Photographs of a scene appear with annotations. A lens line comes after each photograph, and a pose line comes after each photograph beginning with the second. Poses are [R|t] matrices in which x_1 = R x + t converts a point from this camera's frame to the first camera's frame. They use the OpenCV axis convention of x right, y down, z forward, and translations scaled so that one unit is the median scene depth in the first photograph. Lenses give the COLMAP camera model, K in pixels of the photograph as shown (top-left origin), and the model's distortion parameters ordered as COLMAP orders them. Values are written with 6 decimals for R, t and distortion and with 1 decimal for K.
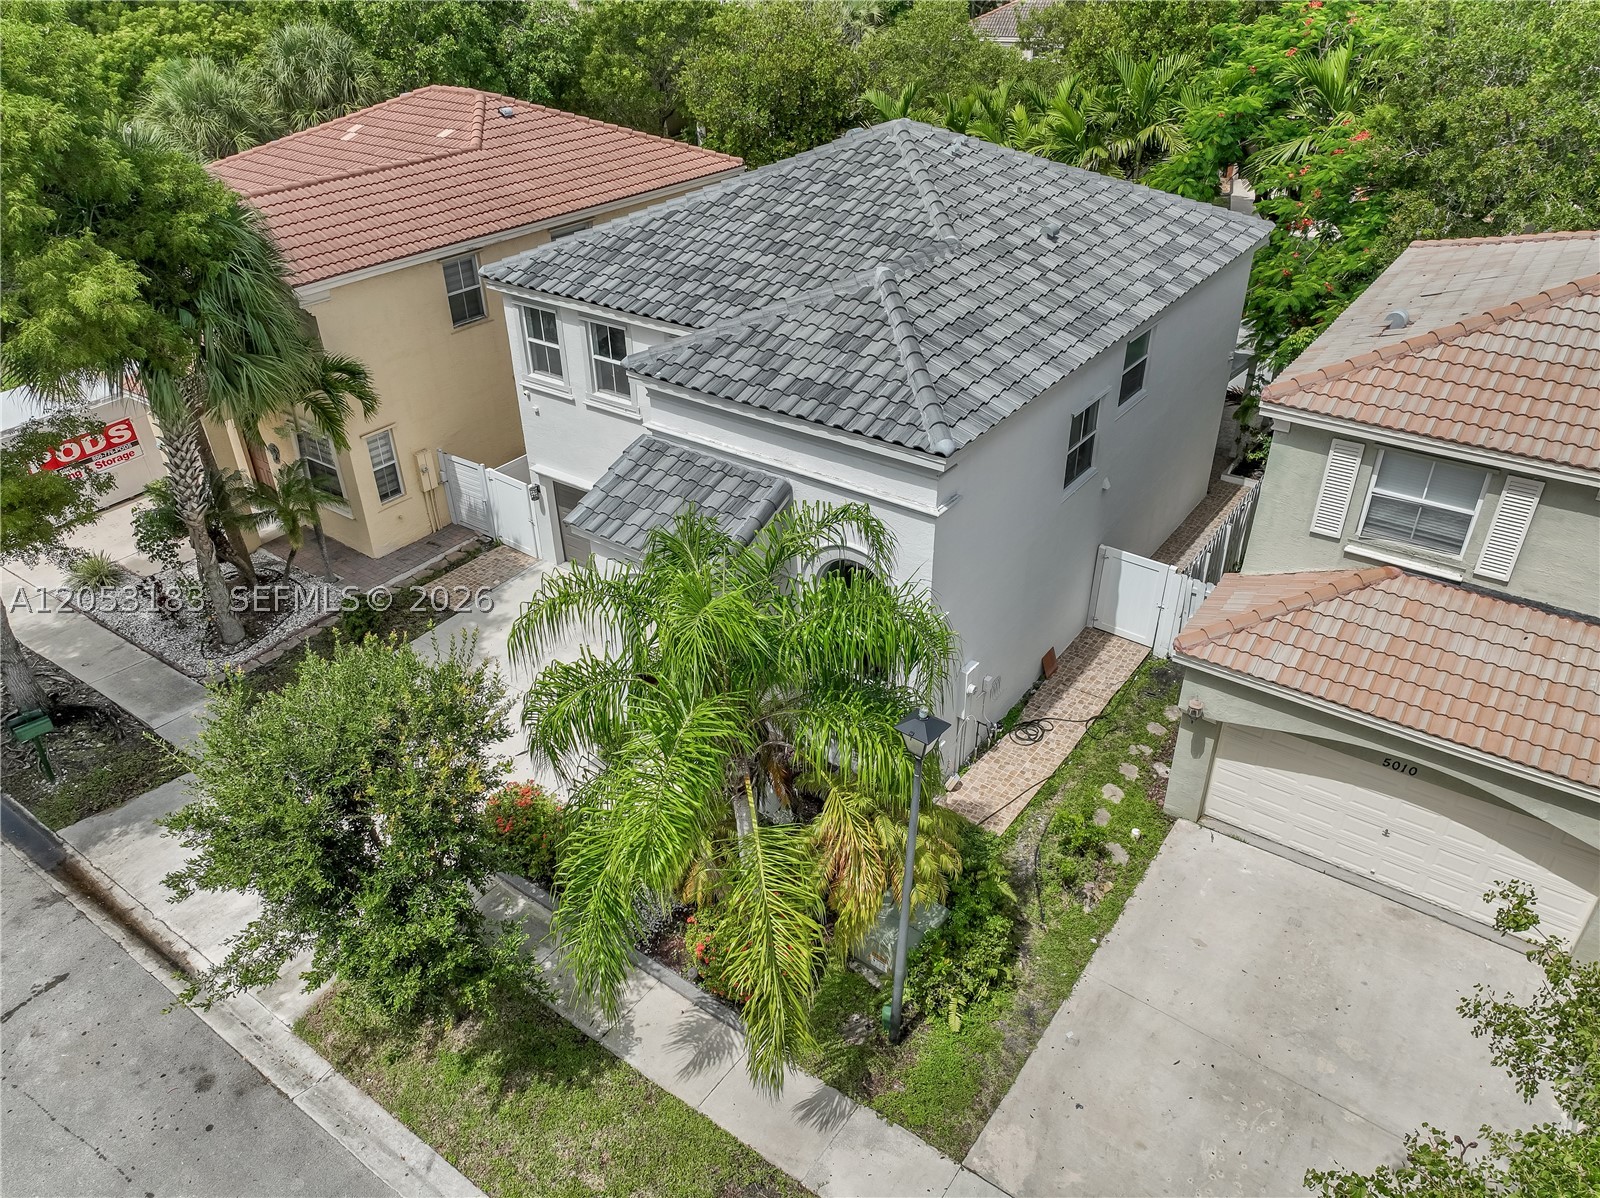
lens RADIAL K [[1123.1, 0, 800.0], [0, 1123.1, 599.0], [0, 0, 1]] dist [0.004623, 0.009662]
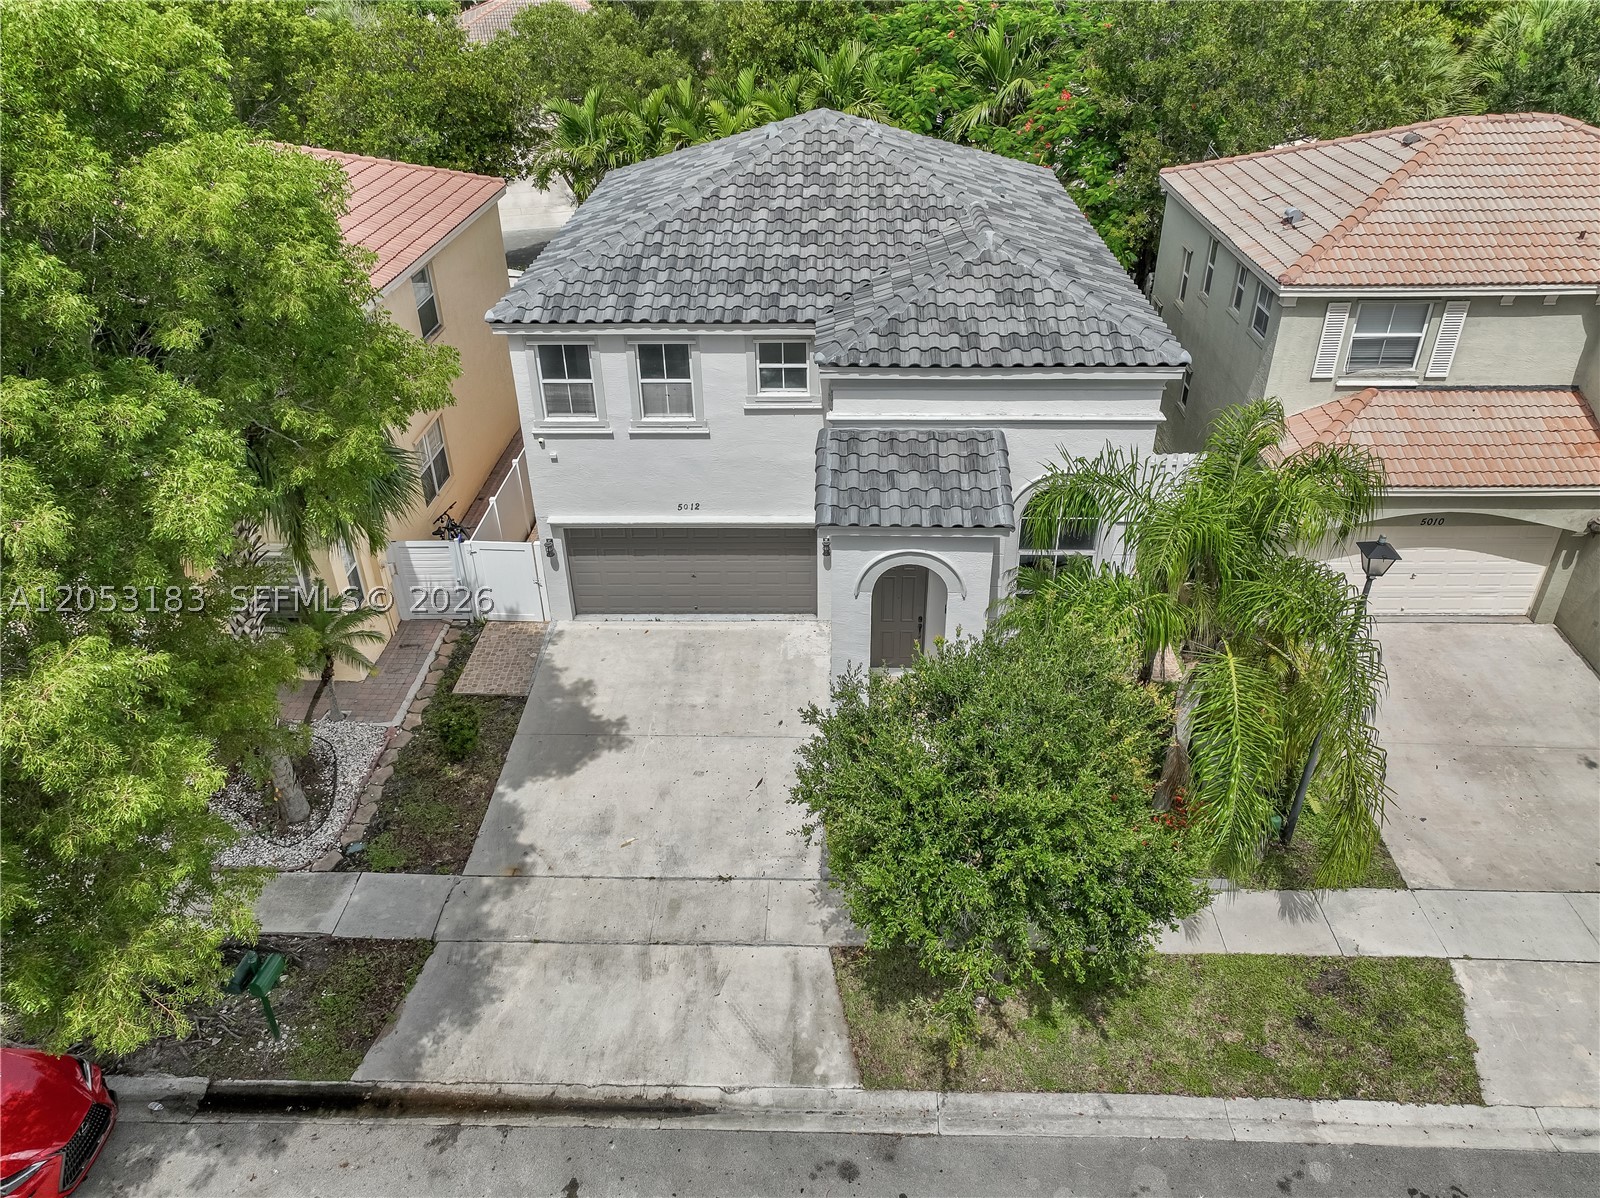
lens RADIAL K [[1123.1, 0, 800.0], [0, 1123.1, 599.0], [0, 0, 1]] dist [0.004623, 0.009662]
pose [[0.828985, -0.294456, 0.475477, -0.768386], [0.298517, 0.951904, 0.069041, -0.085334], [-0.472938, 0.084705, 0.877015, 0.147478]]
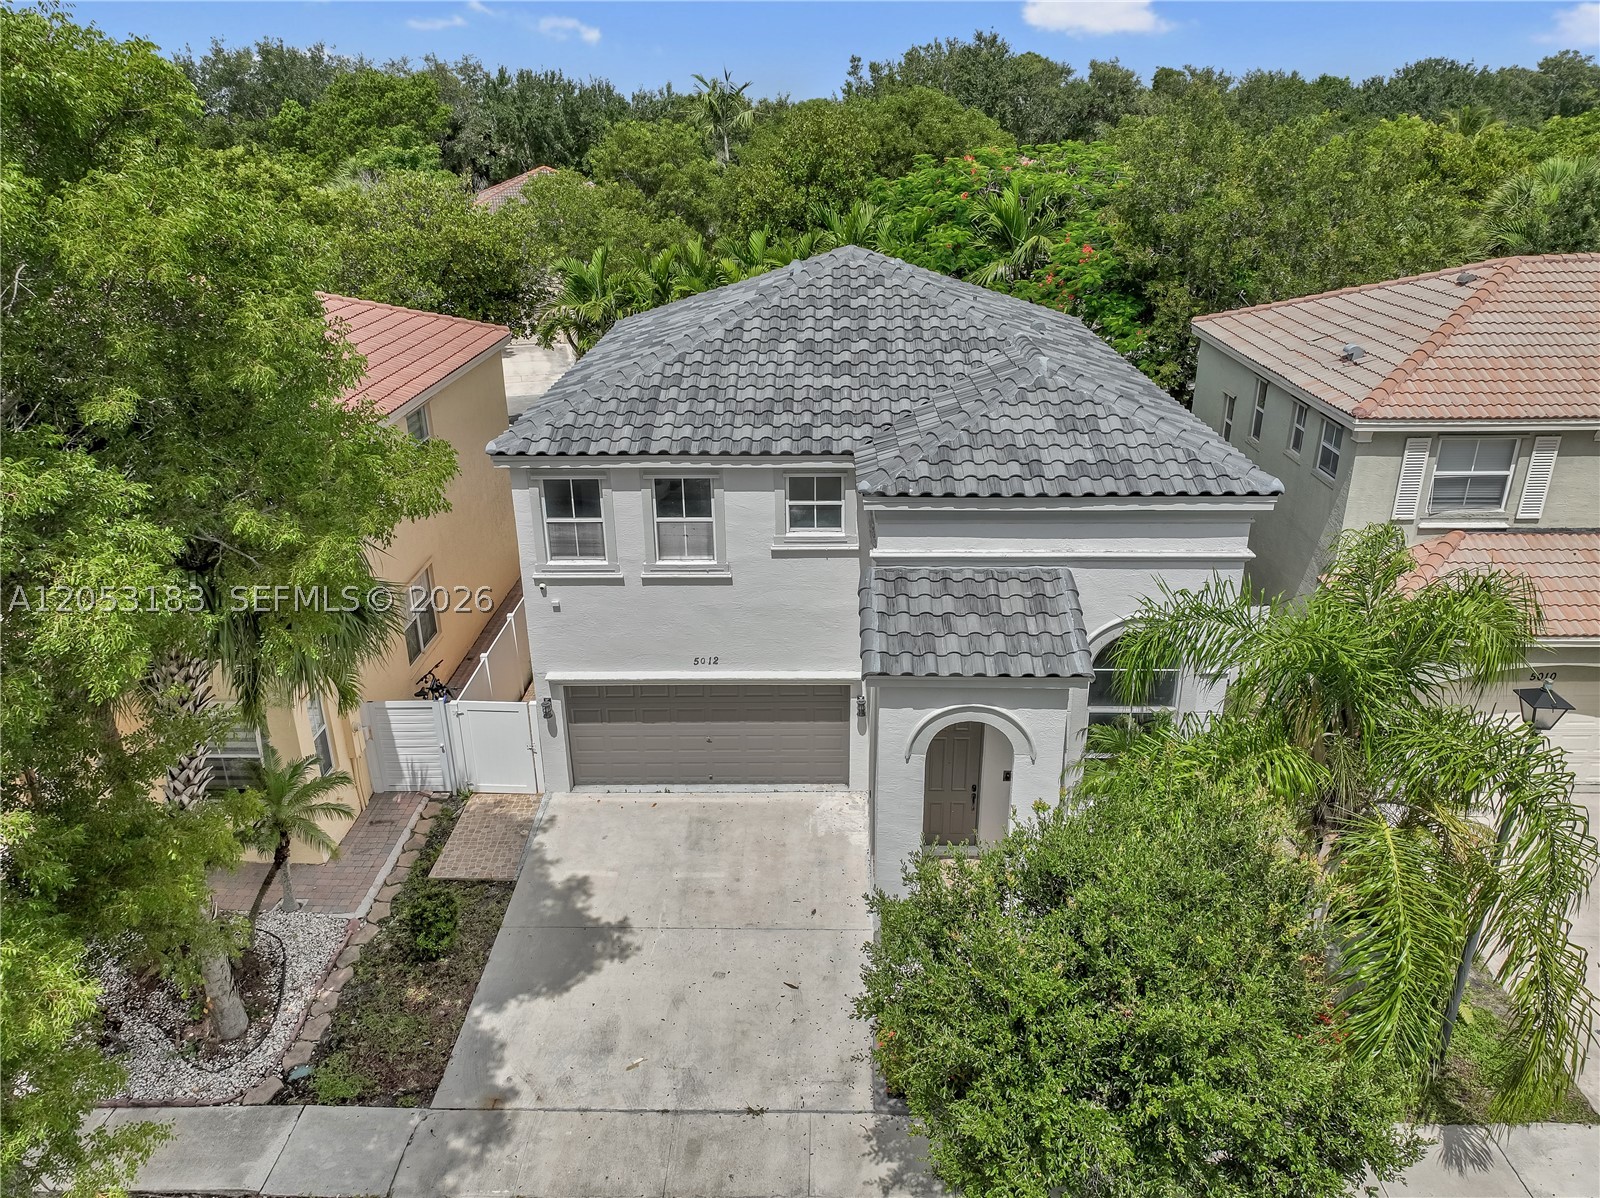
lens RADIAL K [[1131.7, 0, 800.0], [0, 1131.7, 599.0], [0, 0, 1]] dist [0.003501, 0.009539]
pose [[0.823005, -0.216343, 0.525222, -0.742002], [0.300057, 0.950679, -0.078587, -0.075584], [-0.482316, 0.222274, 0.847328, 0.299698]]
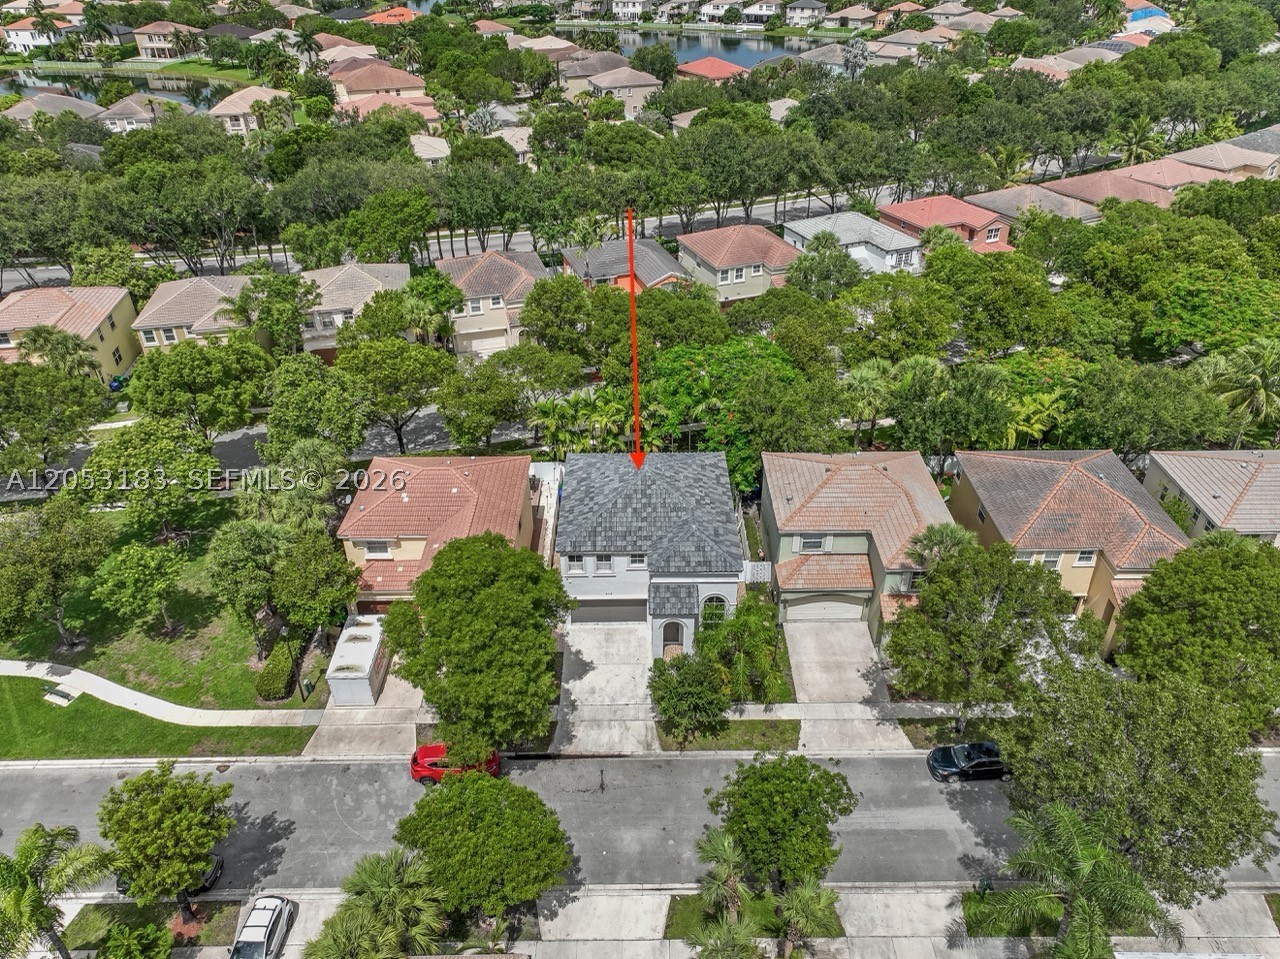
lens RADIAL K [[898.5, 0, 640.0], [0, 898.5, 479.5], [0, 0, 1]] dist [0.004623, 0.009662]
pose [[0.807311, -0.313515, 0.499958, -1.774604], [0.309586, 0.946265, 0.093479, -0.874439], [-0.502400, 0.079313, 0.860990, -1.842246]]
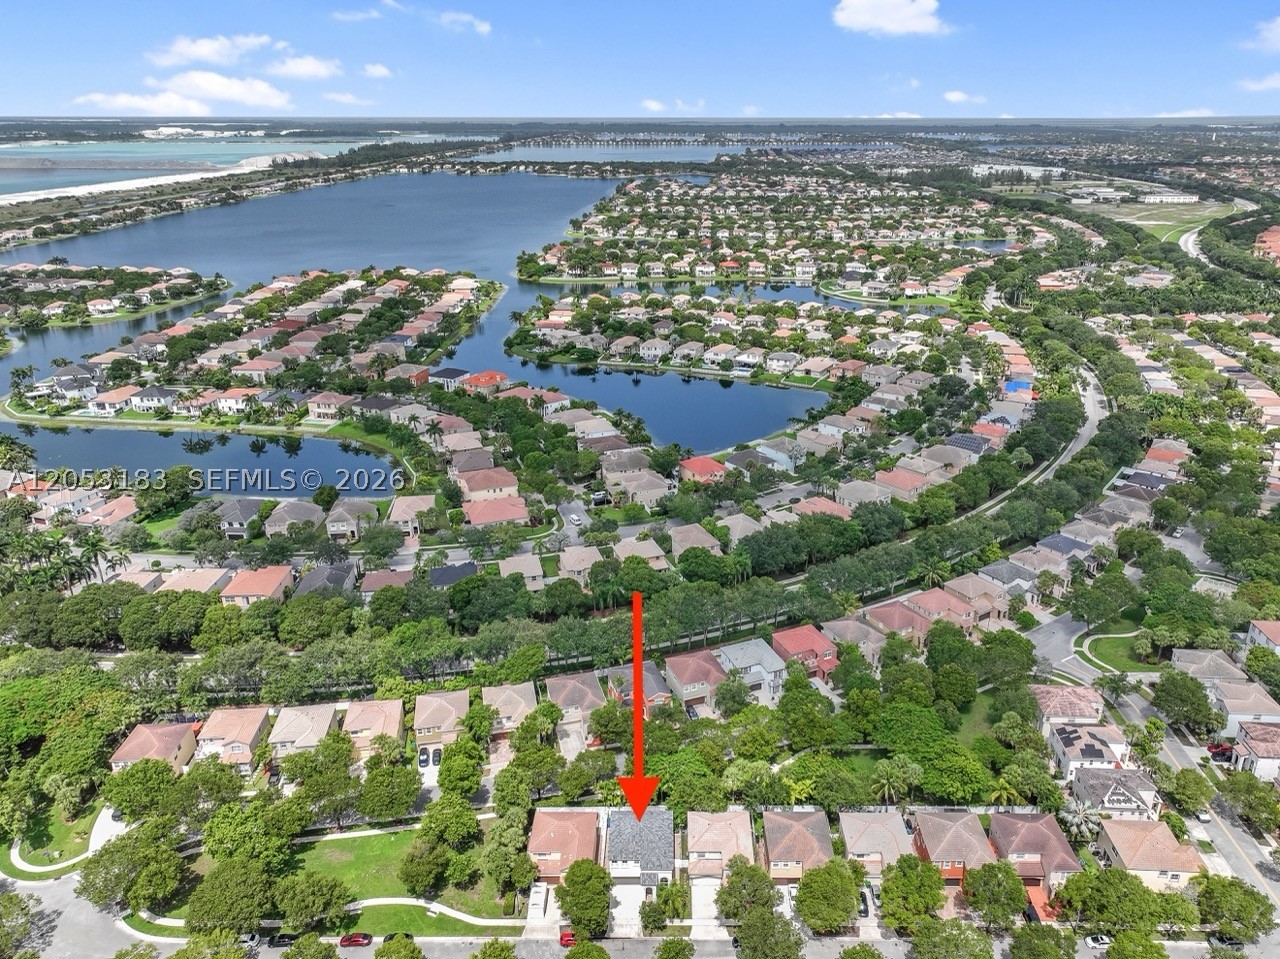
lens RADIAL K [[909.7, 0, 655.1], [0, 909.7, 458.6], [0, 0, 1]] dist [0.004375, 0.003660]
pose [[0.816311, -0.200426, 0.541726, -4.470225], [0.304645, 0.946210, -0.108985, -3.283205], [-0.490743, 0.254000, 0.833460, -8.302465]]
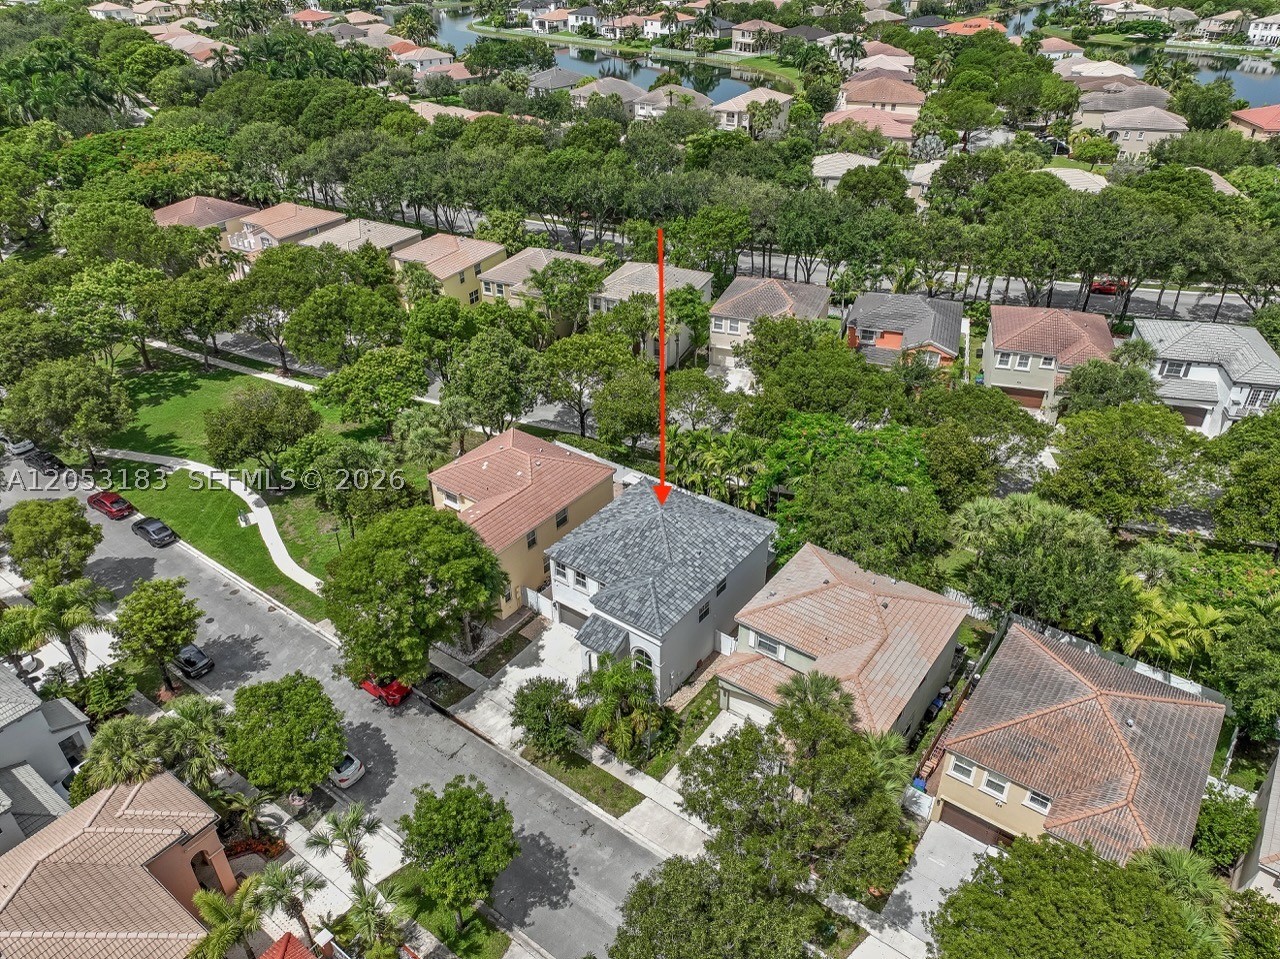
lens RADIAL K [[894.7, 0, 640.0], [0, 894.7, 479.5], [0, 0, 1]] dist [-0.003001, 0.024362]
pose [[0.999907, 0.008831, -0.010419, 0.067846], [-0.008684, 0.999863, 0.014126, -0.757522], [0.010542, -0.014034, 0.999846, -2.486463]]
